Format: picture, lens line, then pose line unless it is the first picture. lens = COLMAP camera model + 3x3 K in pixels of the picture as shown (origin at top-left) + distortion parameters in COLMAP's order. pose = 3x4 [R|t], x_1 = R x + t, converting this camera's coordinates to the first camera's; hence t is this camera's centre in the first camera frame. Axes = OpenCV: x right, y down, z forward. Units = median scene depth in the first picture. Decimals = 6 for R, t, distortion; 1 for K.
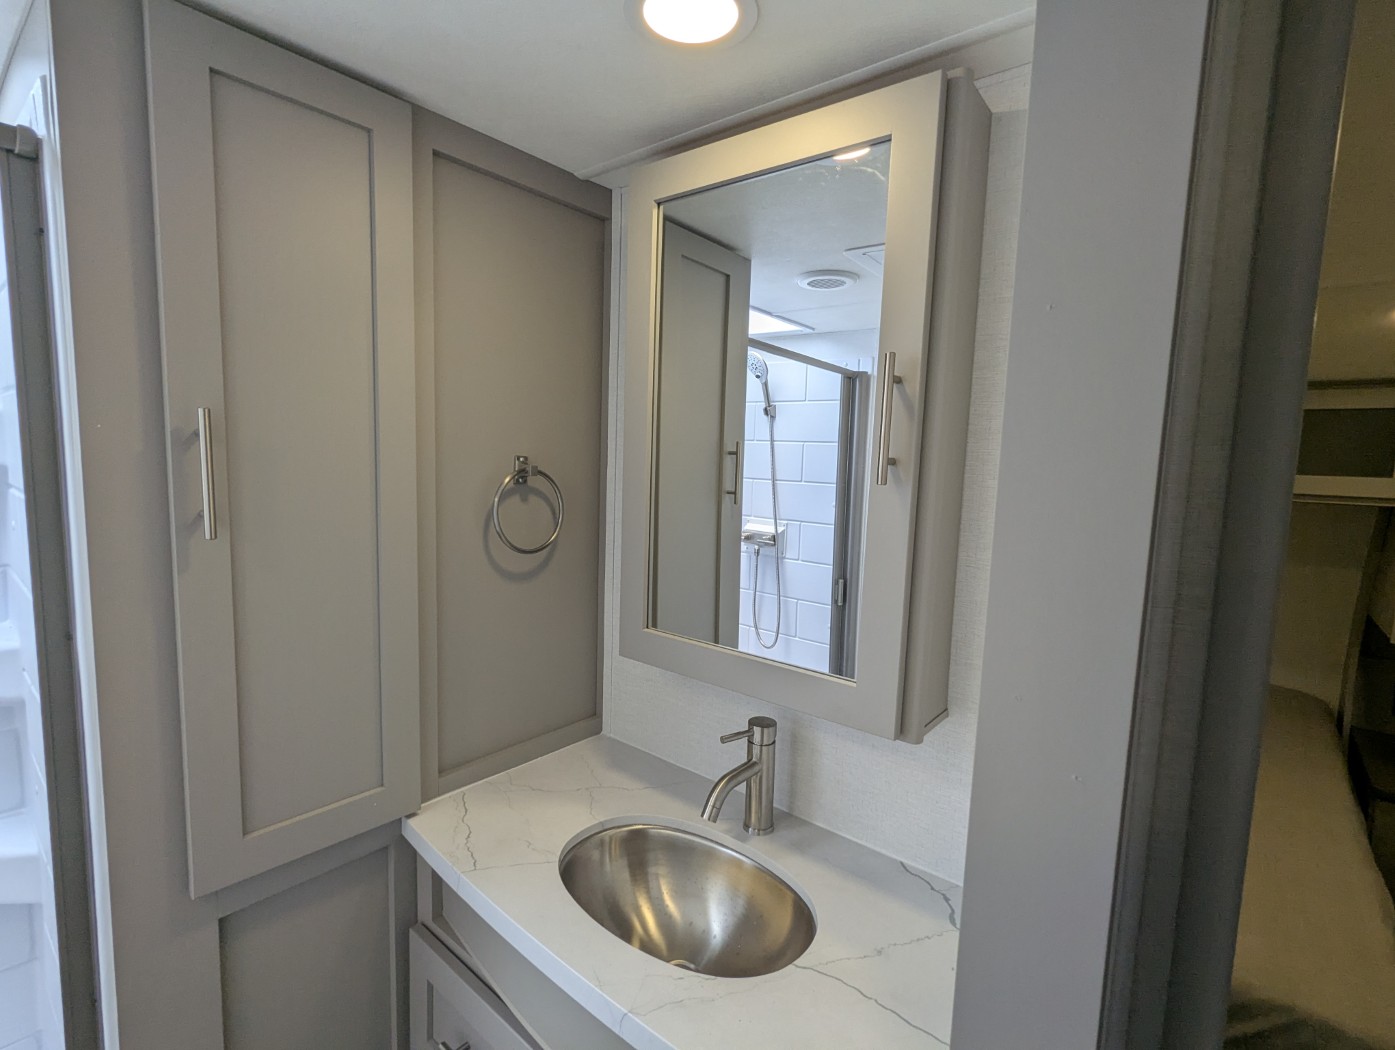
lens RADIAL K [[663.0, 0, 710.3], [0, 663.0, 526.8], [0, 0, 1]] dist [0.001129, -0.003245]
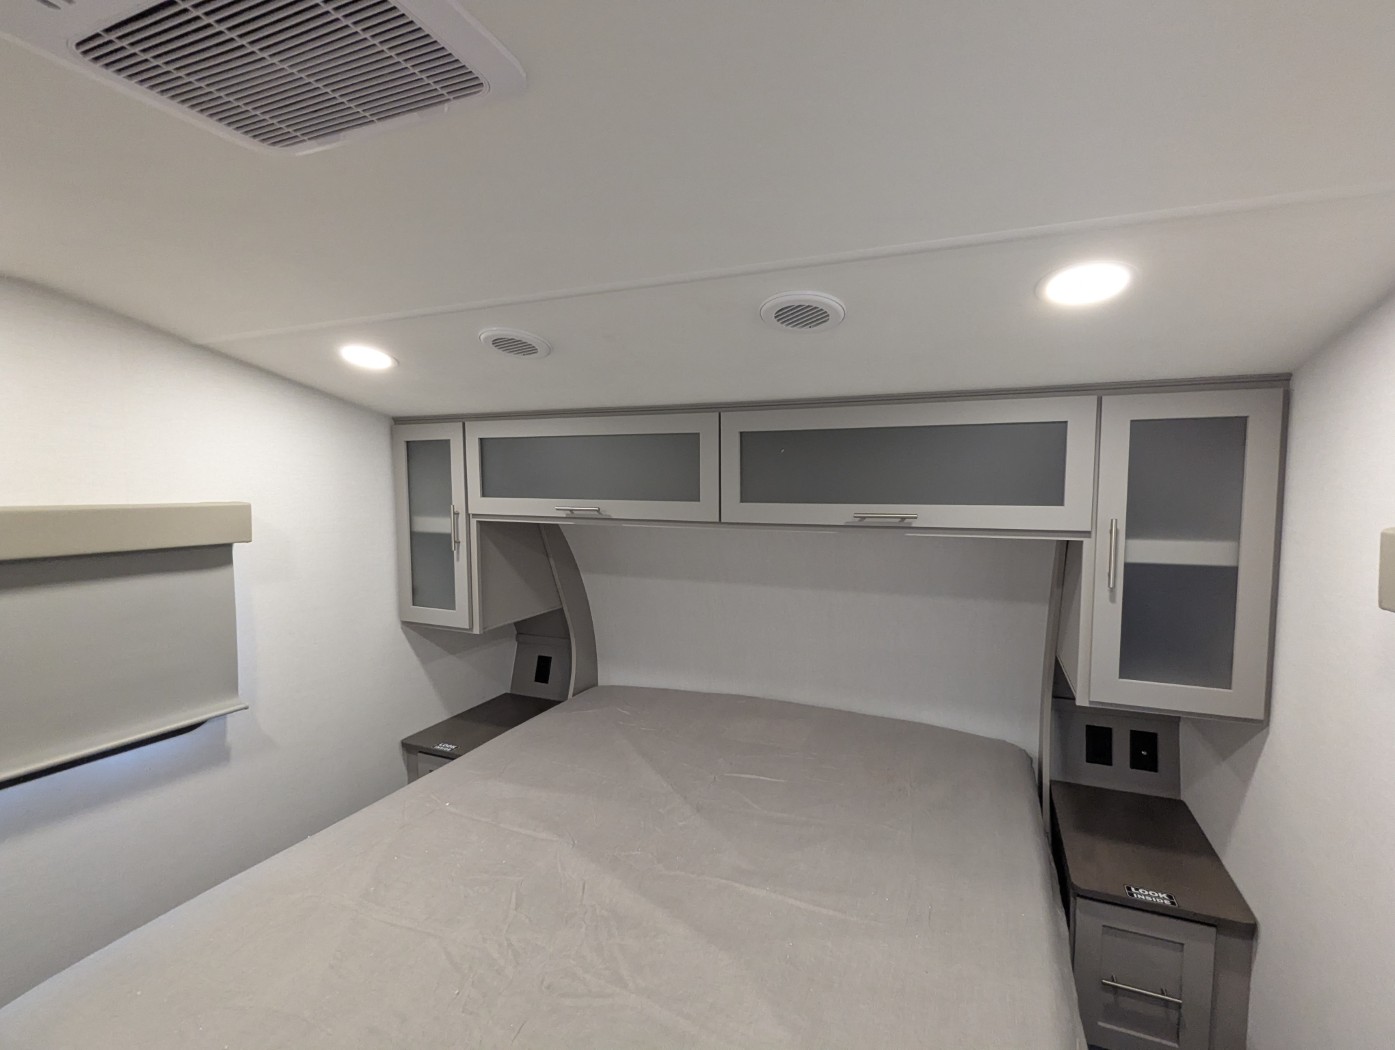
lens RADIAL K [[663.0, 0, 699.1], [0, 663.0, 526.7], [0, 0, 1]] dist [0.001129, -0.003245]
pose [[0.959211, -0.022606, 0.281787, 0.265346], [0.040832, 0.997424, -0.058977, -0.014760], [-0.279728, 0.068077, 0.957663, 0.245631]]
